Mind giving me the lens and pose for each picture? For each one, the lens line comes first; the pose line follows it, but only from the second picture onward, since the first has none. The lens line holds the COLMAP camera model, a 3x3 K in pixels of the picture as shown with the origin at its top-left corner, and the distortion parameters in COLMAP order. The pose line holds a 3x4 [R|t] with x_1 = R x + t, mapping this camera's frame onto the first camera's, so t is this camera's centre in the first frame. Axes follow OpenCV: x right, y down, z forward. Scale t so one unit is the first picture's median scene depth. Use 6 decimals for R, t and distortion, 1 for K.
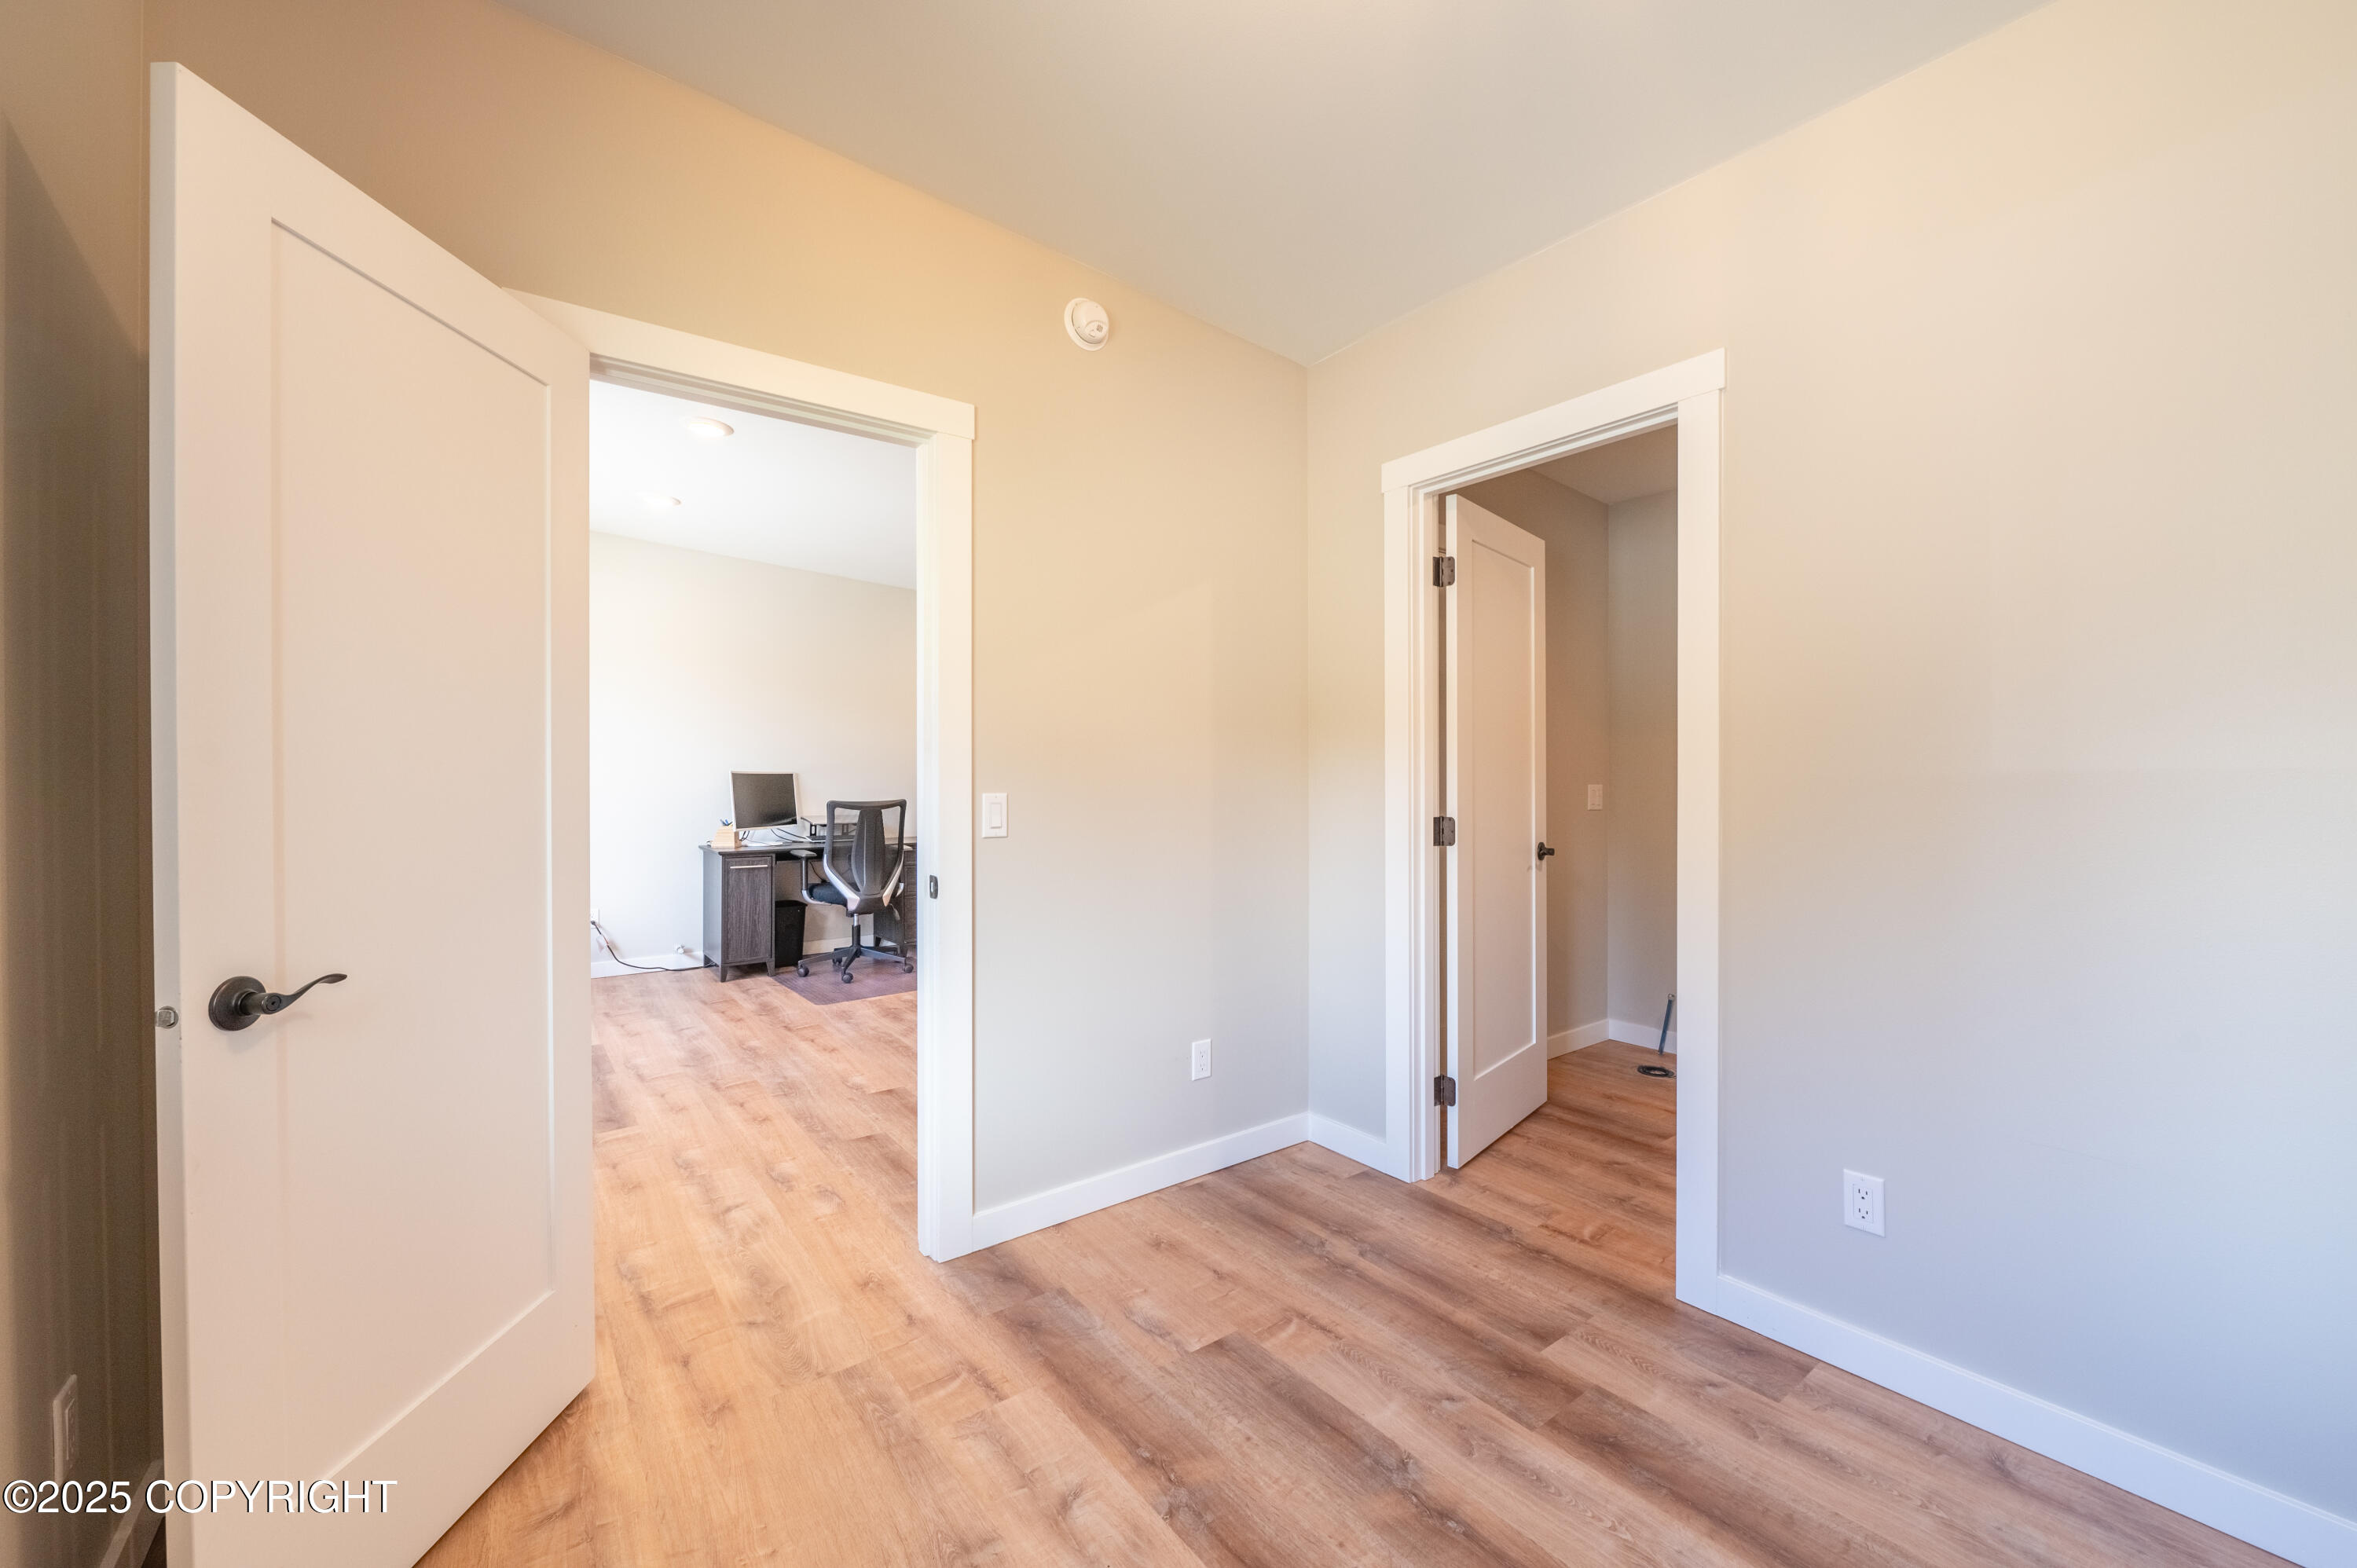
lens RADIAL K [[935.1, 0, 1186.7], [0, 935.1, 777.3], [0, 0, 1]] dist [-0.006538, -0.000926]
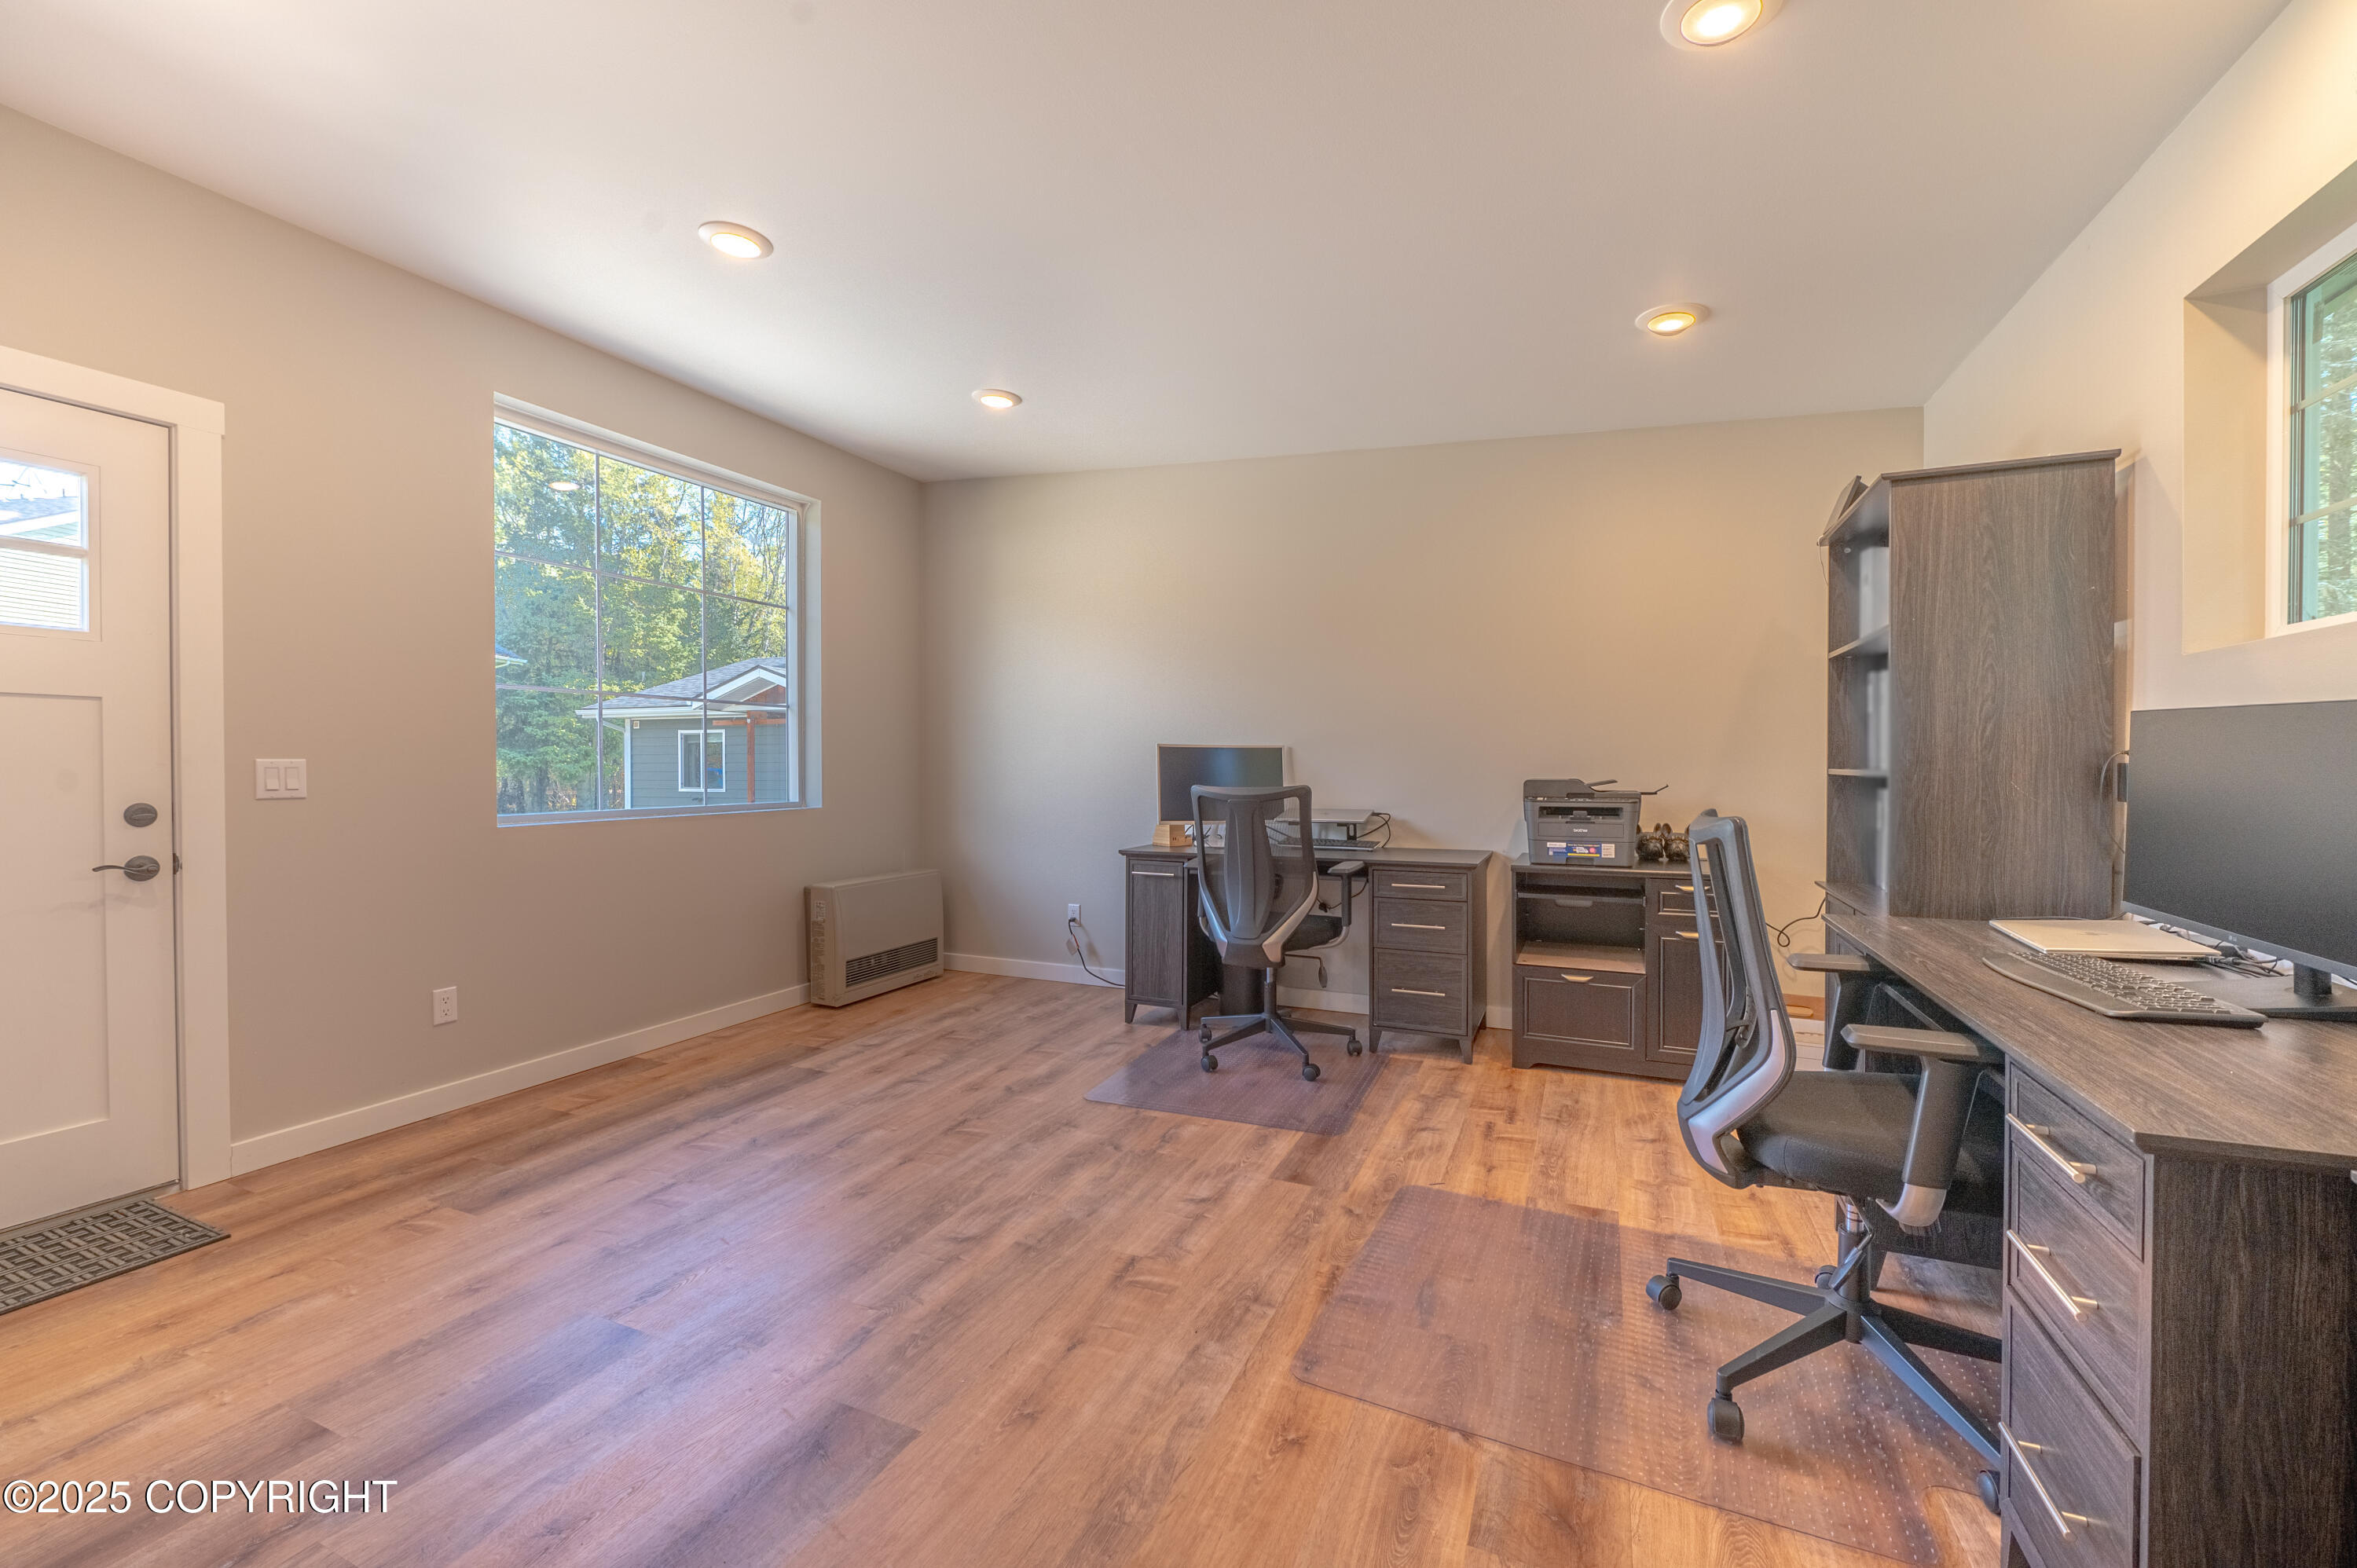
lens RADIAL K [[935.1, 0, 1186.7], [0, 935.1, 777.3], [0, 0, 1]] dist [-0.006538, -0.000926]
pose [[0.486682, 0.007720, -0.873545, 0.186860], [-0.001257, 0.999966, 0.008137, 0.013572], [0.873578, -0.002862, 0.486675, 0.670559]]
